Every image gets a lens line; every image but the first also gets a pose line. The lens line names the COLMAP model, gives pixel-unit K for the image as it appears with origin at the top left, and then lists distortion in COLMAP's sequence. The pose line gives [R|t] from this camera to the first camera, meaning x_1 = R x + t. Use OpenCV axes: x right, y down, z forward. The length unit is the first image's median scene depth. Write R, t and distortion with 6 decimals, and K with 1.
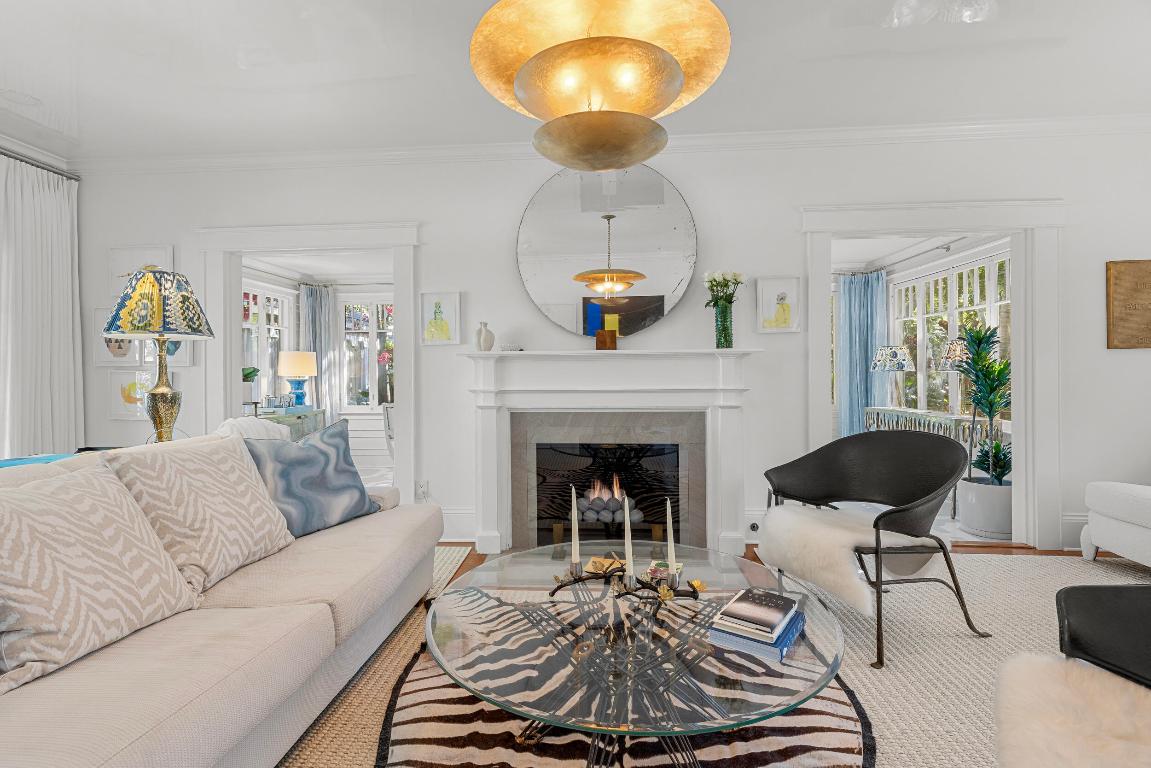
lens RADIAL K [[522.8, 0, 572.4], [0, 522.8, 376.4], [0, 0, 1]] dist [0.001553, -0.000506]
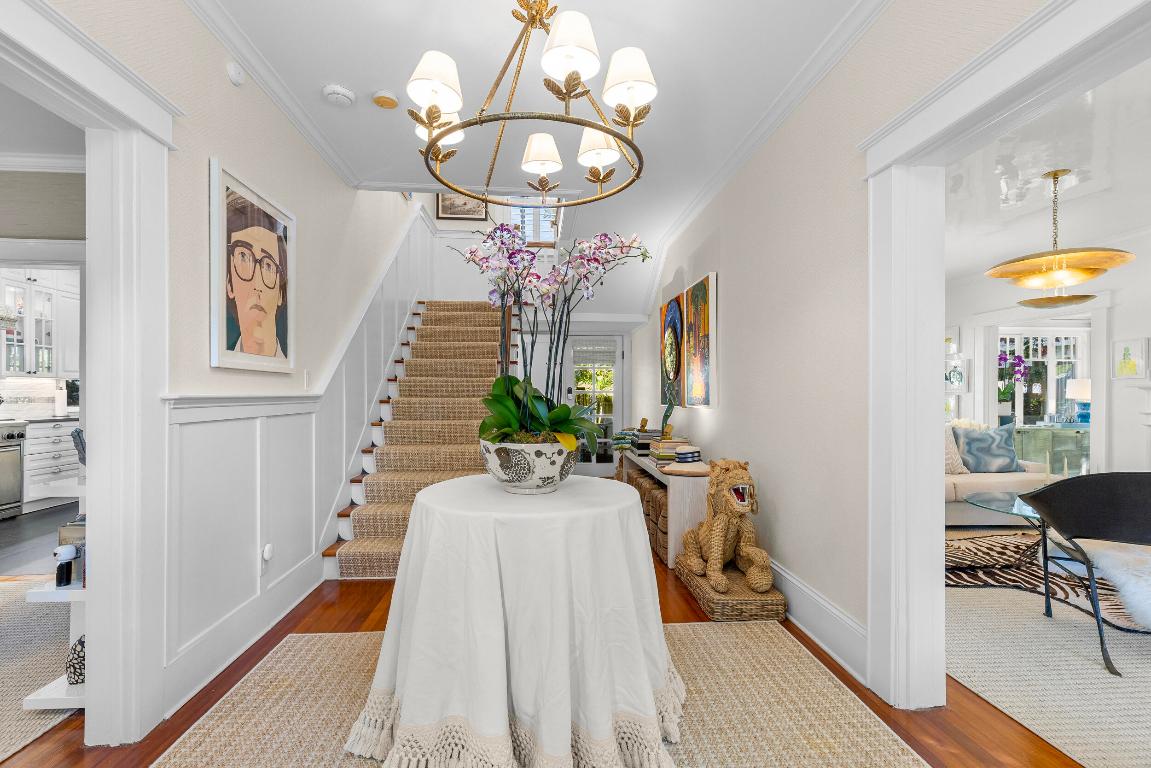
lens RADIAL K [[526.9, 0, 566.5], [0, 526.9, 385.5], [0, 0, 1]] dist [0.003727, -0.000122]
pose [[0.123472, -0.009601, -0.992302, 1.372378], [-0.011917, 0.999867, -0.011157, -0.012920], [0.992276, 0.013203, 0.123341, -0.907427]]
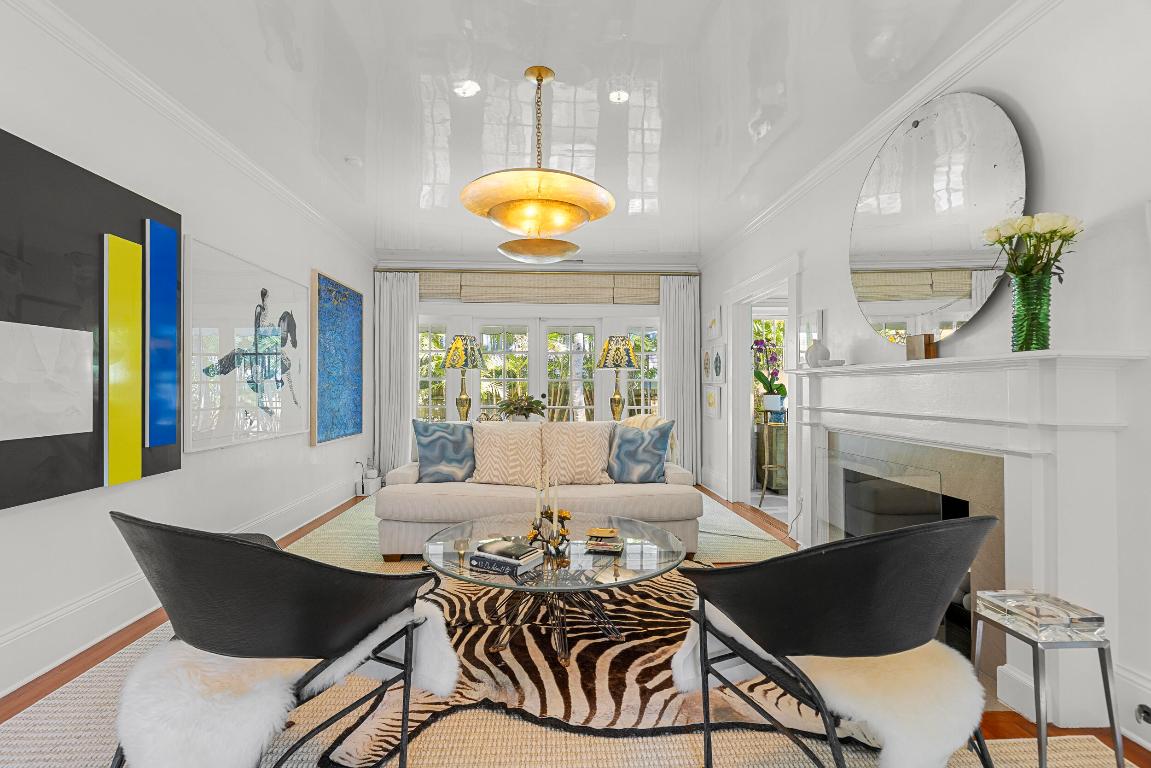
lens RADIAL K [[526.9, 0, 566.5], [0, 526.9, 385.5], [0, 0, 1]] dist [0.003727, -0.000122]
pose [[0.107342, 0.002474, -0.994219, 1.113960], [-0.010737, 0.999941, 0.001329, -0.015015], [0.994164, 0.010532, 0.107362, 0.597722]]
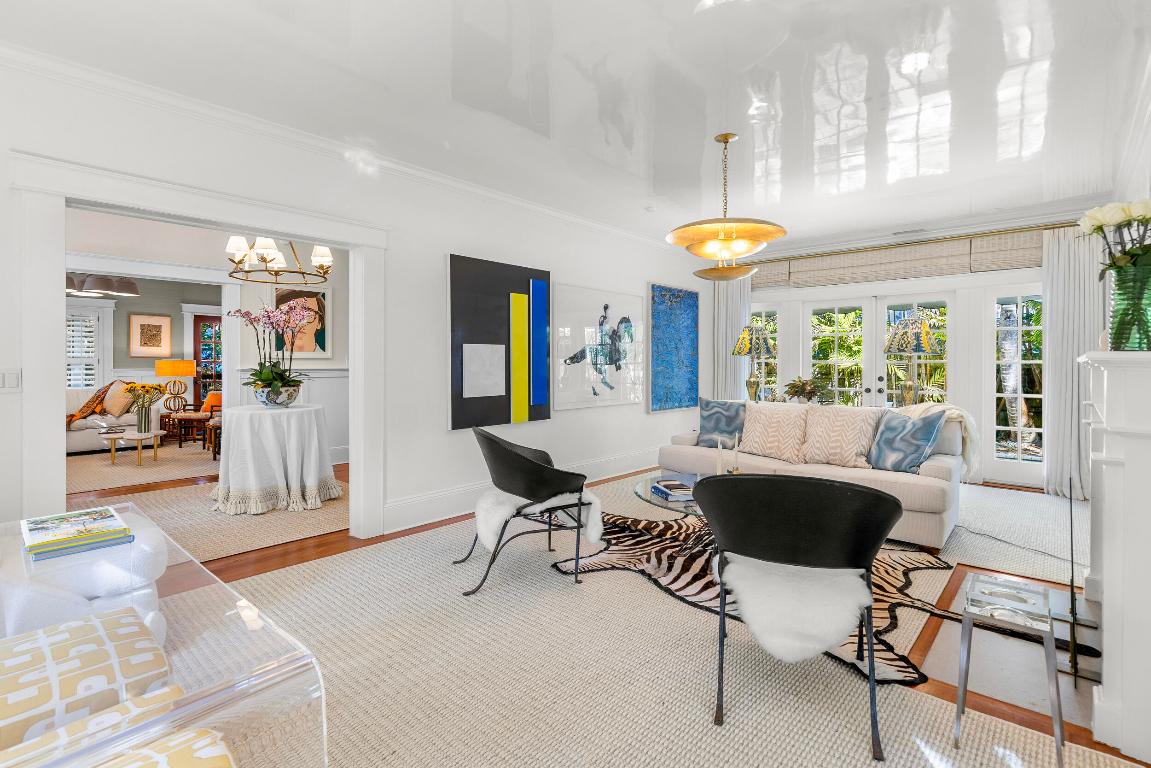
lens RADIAL K [[550.1, 0, 542.4], [0, 550.1, 365.8], [0, 0, 1]] dist [0.001617, 0.000161]
pose [[-0.651980, 0.013058, -0.758124, 1.494755], [-0.001955, 0.999819, 0.018902, -0.065882], [0.758234, 0.013806, -0.651837, 1.262346]]
